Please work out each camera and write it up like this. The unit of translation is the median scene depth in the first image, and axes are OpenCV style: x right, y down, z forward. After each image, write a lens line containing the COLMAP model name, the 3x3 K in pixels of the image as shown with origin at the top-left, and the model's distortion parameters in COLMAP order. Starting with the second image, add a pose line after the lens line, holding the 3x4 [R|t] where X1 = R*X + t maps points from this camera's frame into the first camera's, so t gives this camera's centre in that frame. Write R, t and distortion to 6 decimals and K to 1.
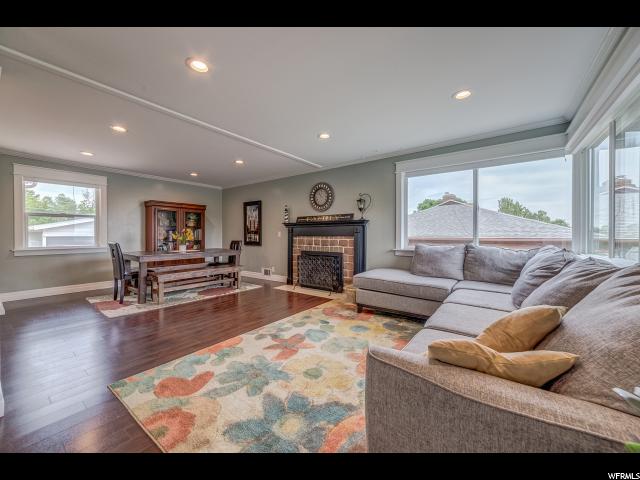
lens RADIAL K [[250.2, 0, 323.7], [0, 250.2, 237.1], [0, 0, 1]] dist [-0.001112, 0.002148]
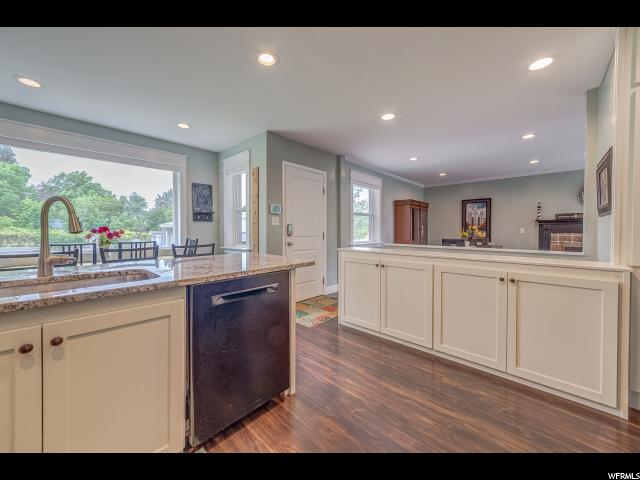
lens RADIAL K [[250.2, 0, 317.9], [0, 250.2, 234.3], [0, 0, 1]] dist [-0.001112, 0.002148]
pose [[0.994187, 0.002086, -0.107644, -1.034690], [-0.001204, 0.999965, 0.008261, -0.004824], [0.107657, -0.008083, 0.994155, -0.127955]]
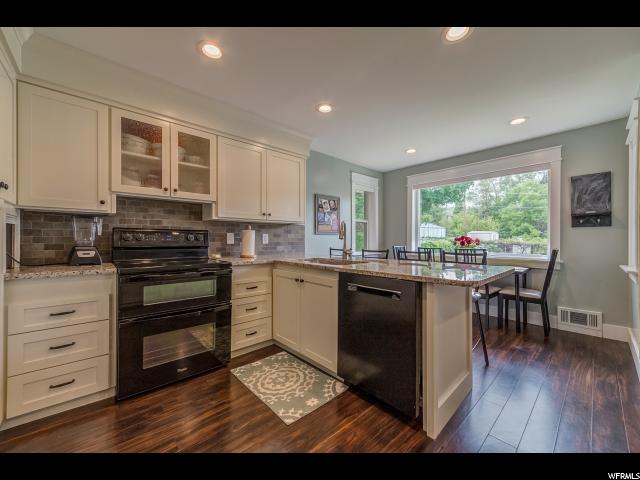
lens RADIAL K [[250.2, 0, 321.0], [0, 250.2, 240.2], [0, 0, 1]] dist [-0.001112, 0.002148]
pose [[-0.193855, 0.001855, -0.981029, -0.806152], [-0.012376, 0.999914, 0.004336, -0.002868], [0.980952, 0.012981, -0.193815, 0.140186]]
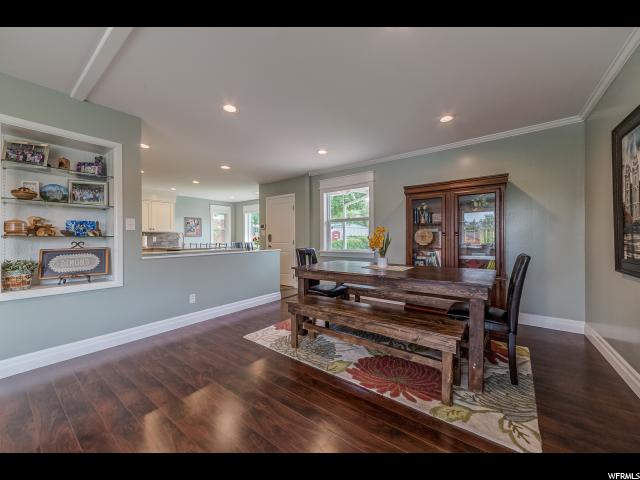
lens RADIAL K [[250.2, 0, 317.2], [0, 250.2, 237.3], [0, 0, 1]] dist [-0.001112, 0.002148]
pose [[-0.023447, -0.005389, -0.999711, -0.008598], [-0.002586, 0.999982, -0.005330, -0.007694], [0.999722, 0.002460, -0.023460, 0.833770]]
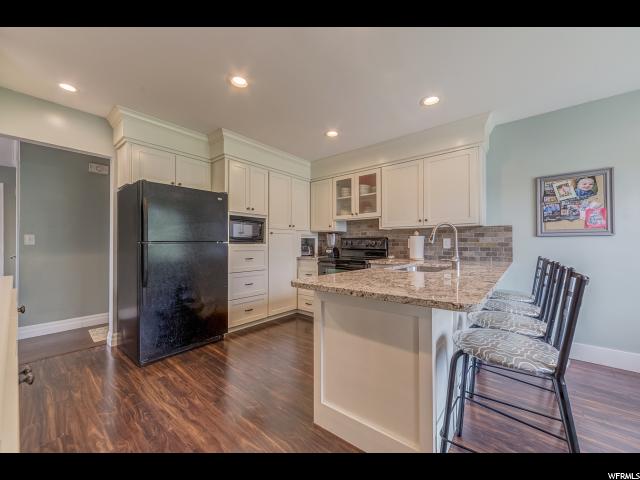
lens RADIAL K [[250.2, 0, 320.9], [0, 250.2, 242.3], [0, 0, 1]] dist [-0.001112, 0.002148]
pose [[-0.998571, -0.000655, 0.053441, -1.125171], [-0.000513, 0.999996, 0.002673, -0.006558], [-0.053442, 0.002642, -0.998567, 0.514686]]
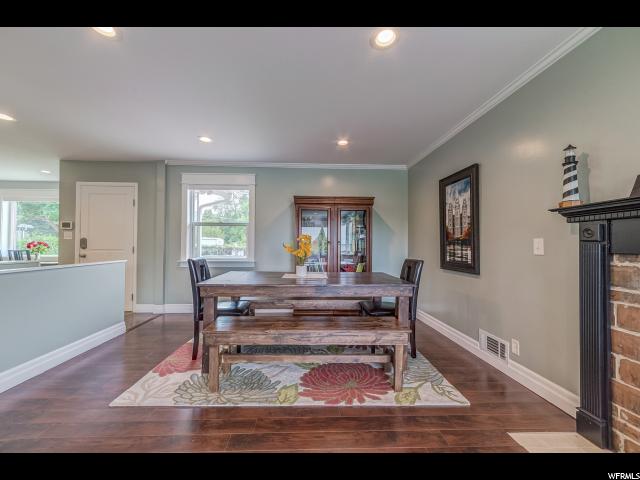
lens RADIAL K [[250.2, 0, 314.2], [0, 250.2, 241.6], [0, 0, 1]] dist [-0.001112, 0.002148]
pose [[0.623158, -0.009591, -0.782037, -0.120337], [-0.012492, 0.999675, -0.022215, -0.007398], [0.781996, 0.023612, 0.622836, 0.657202]]
